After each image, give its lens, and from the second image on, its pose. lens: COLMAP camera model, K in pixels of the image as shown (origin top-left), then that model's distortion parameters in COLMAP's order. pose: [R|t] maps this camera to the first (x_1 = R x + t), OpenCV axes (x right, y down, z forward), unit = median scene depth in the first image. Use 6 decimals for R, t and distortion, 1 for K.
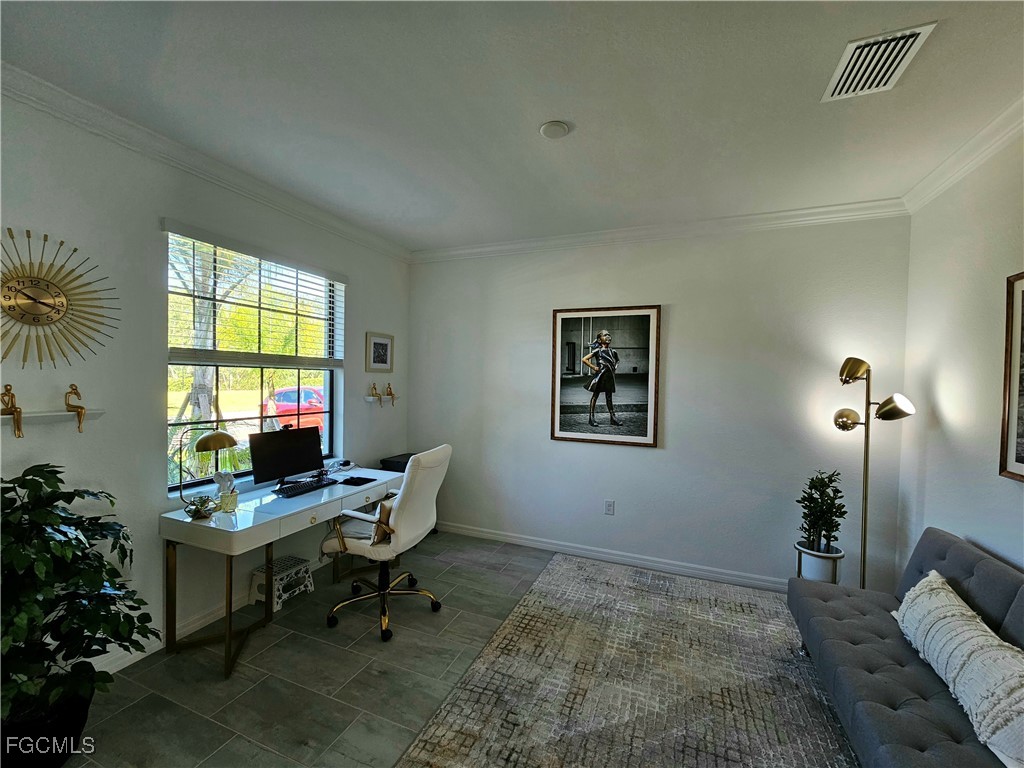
lens RADIAL K [[418.3, 0, 511.3], [0, 418.3, 388.1], [0, 0, 1]] dist [-0.001786, 0.000029]
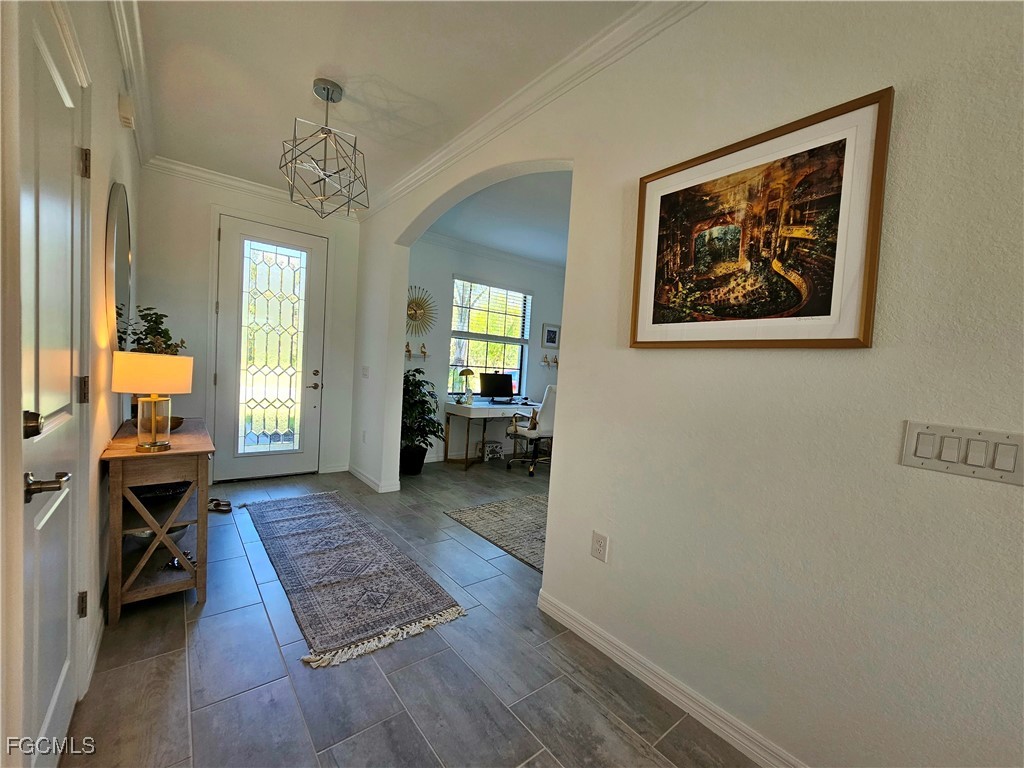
lens RADIAL K [[418.3, 0, 511.3], [0, 418.3, 388.1], [0, 0, 1]] dist [-0.001786, 0.000029]
pose [[0.876223, 0.067373, -0.477174, 0.485243], [-0.061223, 0.997719, 0.028447, 0.113161], [0.478002, 0.004288, 0.878348, -0.718941]]
